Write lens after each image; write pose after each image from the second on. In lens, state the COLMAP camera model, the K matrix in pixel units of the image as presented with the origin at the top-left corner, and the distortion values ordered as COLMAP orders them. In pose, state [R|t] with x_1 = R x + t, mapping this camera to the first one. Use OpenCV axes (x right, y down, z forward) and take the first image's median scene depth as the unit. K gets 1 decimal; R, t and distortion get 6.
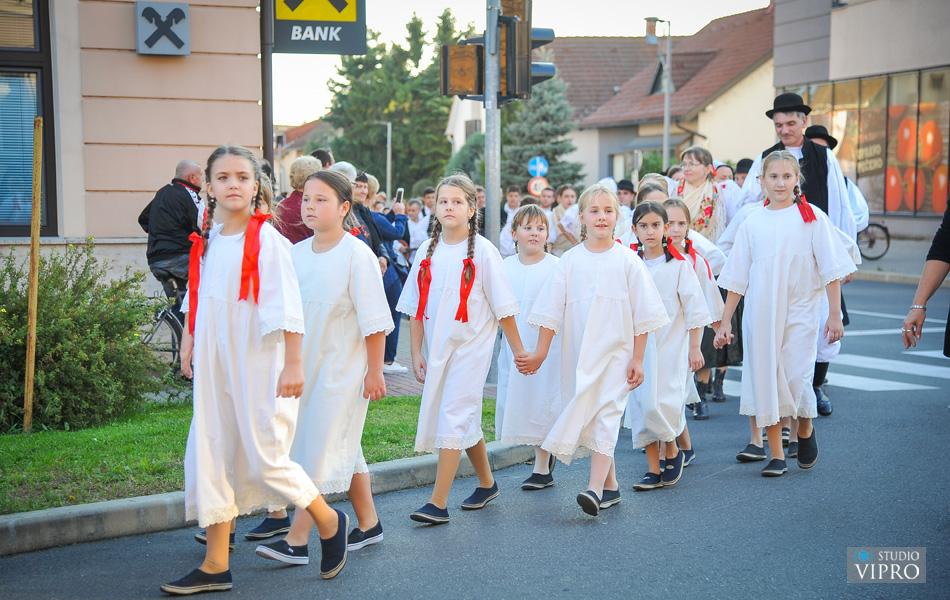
lens RADIAL K [[1979.6, 0, 439.9], [0, 1979.6, 328.6], [0, 0, 1]] dist [0.420119, 0.000000]
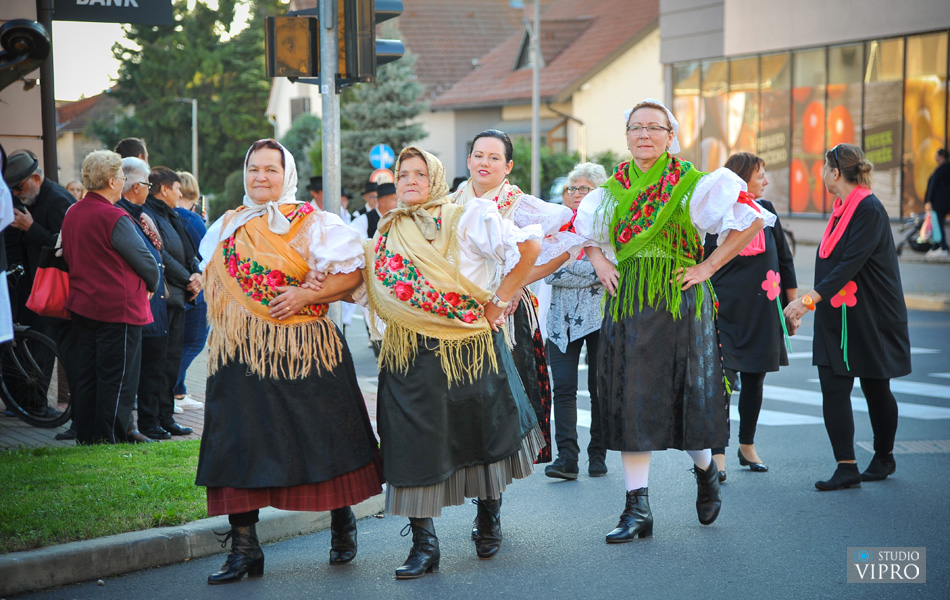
lens RADIAL K [[2714.3, 0, 515.5], [0, 2714.3, 301.9], [0, 0, 1]] dist [0.914652, 0.000000]
pose [[0.994469, -0.006765, 0.104813, -0.014095], [0.008336, 0.999859, -0.014558, -0.004583], [-0.104700, 0.015351, 0.994385, -0.123541]]
